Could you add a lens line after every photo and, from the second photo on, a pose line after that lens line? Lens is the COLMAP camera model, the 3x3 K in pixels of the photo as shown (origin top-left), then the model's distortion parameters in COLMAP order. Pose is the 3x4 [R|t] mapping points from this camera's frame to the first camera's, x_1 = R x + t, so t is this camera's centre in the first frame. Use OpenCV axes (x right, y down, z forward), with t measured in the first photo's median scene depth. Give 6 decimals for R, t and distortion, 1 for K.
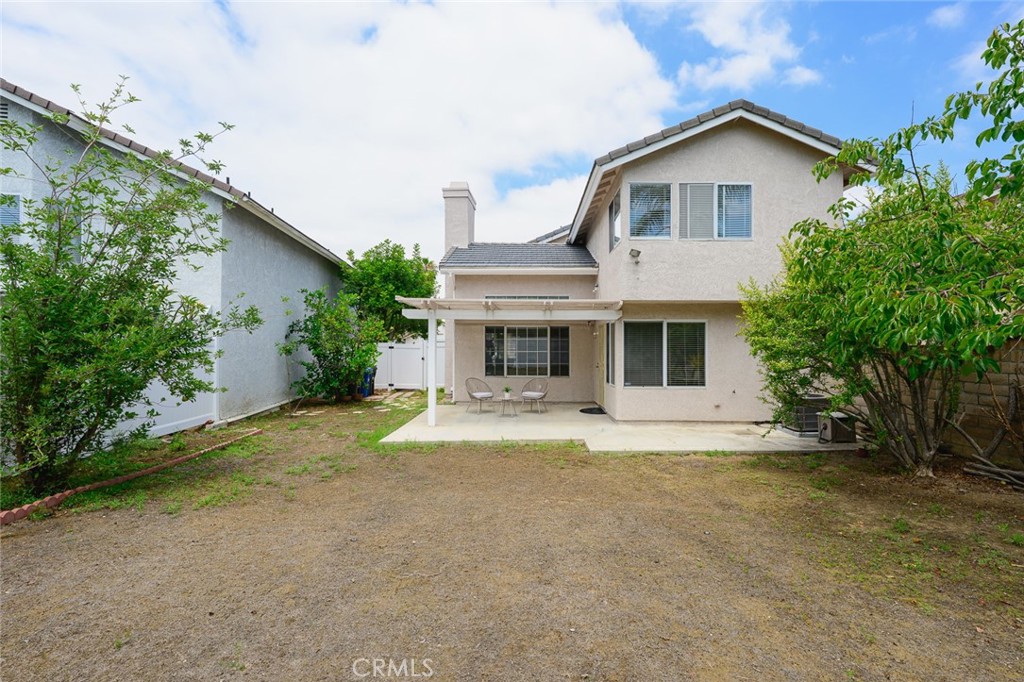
lens RADIAL K [[476.1, 0, 515.0], [0, 476.1, 338.5], [0, 0, 1]] dist [-0.000499, 0.000489]
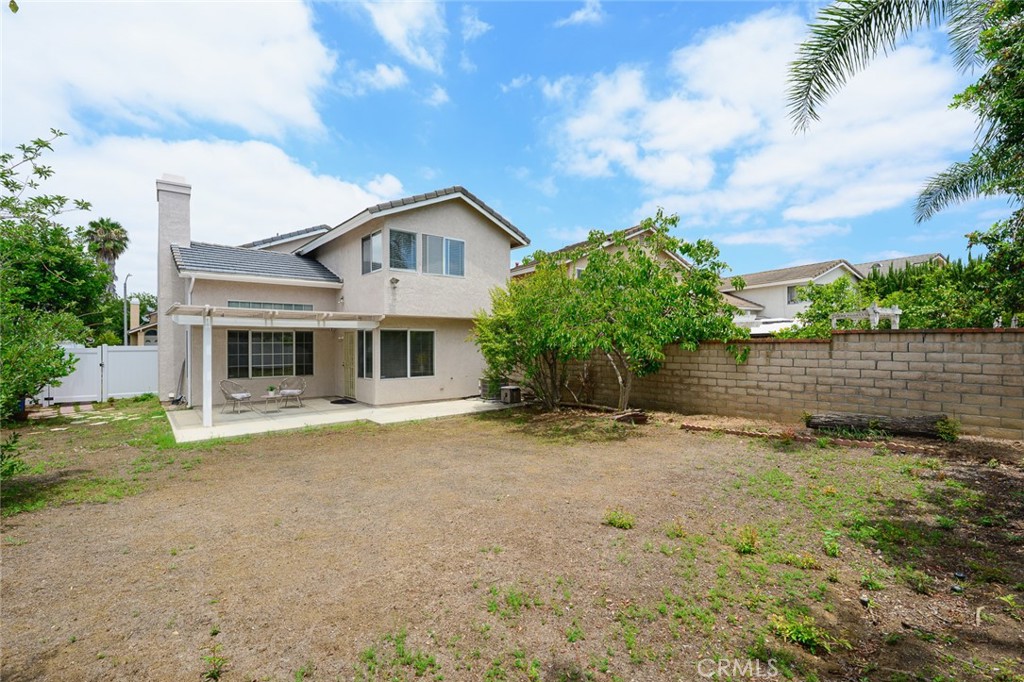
lens RADIAL K [[476.1, 0, 512.2], [0, 476.1, 342.7], [0, 0, 1]] dist [-0.000499, 0.000489]
pose [[0.760545, -0.005154, 0.649264, -0.353440], [-0.002134, 0.999943, 0.010438, -0.015110], [-0.649281, -0.009324, 0.760491, -0.245819]]
